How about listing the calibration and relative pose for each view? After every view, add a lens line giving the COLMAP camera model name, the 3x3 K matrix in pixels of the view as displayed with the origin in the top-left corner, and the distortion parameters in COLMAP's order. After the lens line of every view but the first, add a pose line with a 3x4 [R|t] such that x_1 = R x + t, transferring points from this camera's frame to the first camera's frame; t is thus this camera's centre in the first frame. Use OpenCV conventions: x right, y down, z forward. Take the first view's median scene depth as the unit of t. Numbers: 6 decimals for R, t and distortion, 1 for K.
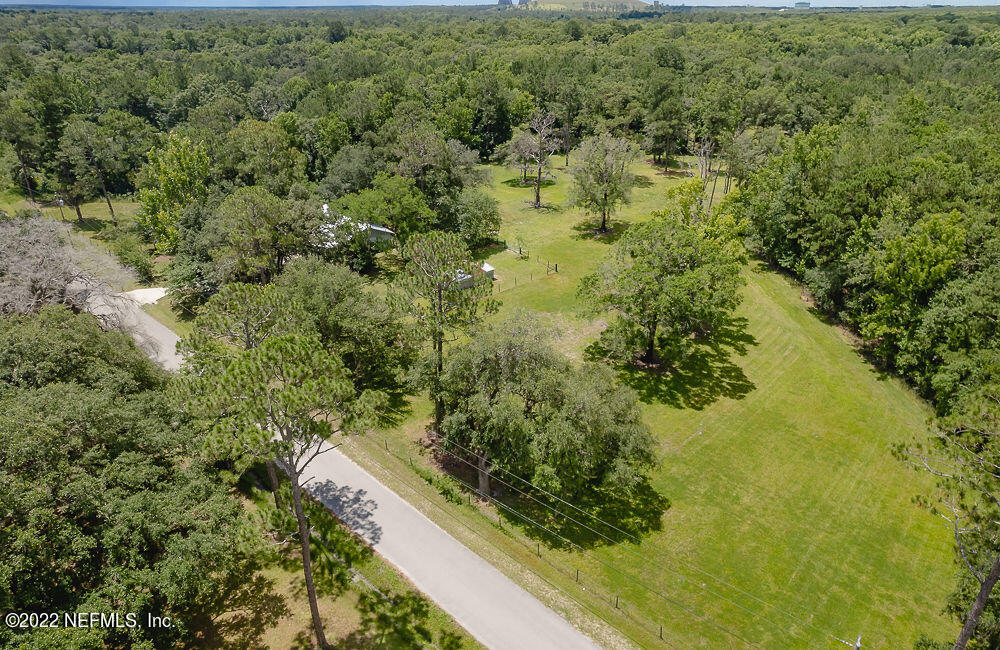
lens RADIAL K [[655.5, 0, 500.0], [0, 655.5, 325.0], [0, 0, 1]] dist [-0.072834, 0.054365]
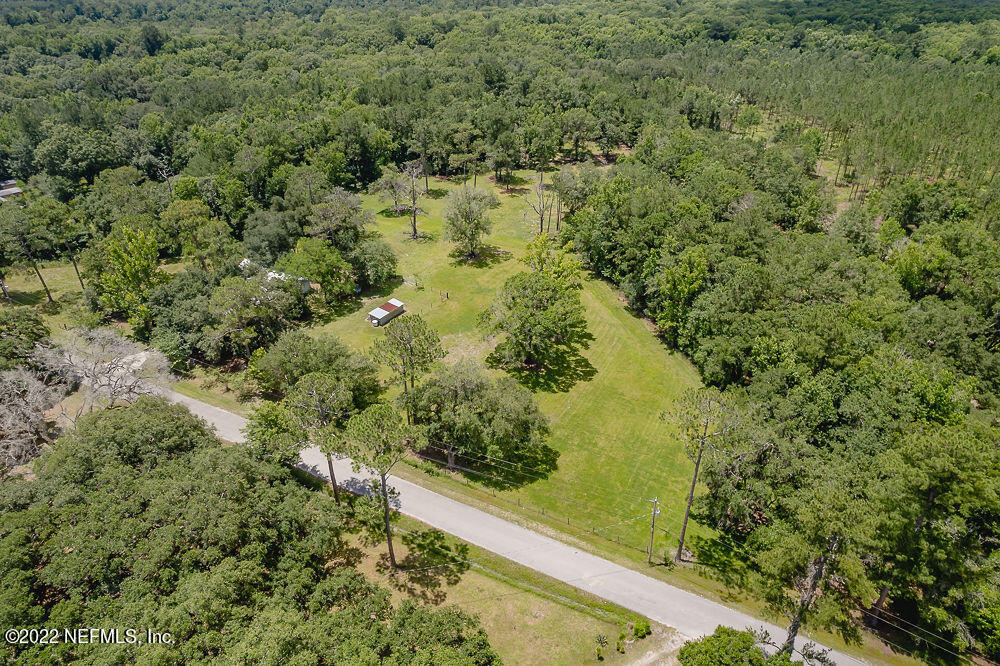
lens RADIAL K [[647.7, 0, 505.3], [0, 647.7, 332.5], [0, 0, 1]] dist [-0.075576, 0.079083]
pose [[0.961403, -0.135207, 0.239634, -0.178904], [0.119521, 0.989692, 0.078891, -0.143146], [-0.247830, -0.047205, 0.967653, -0.444279]]
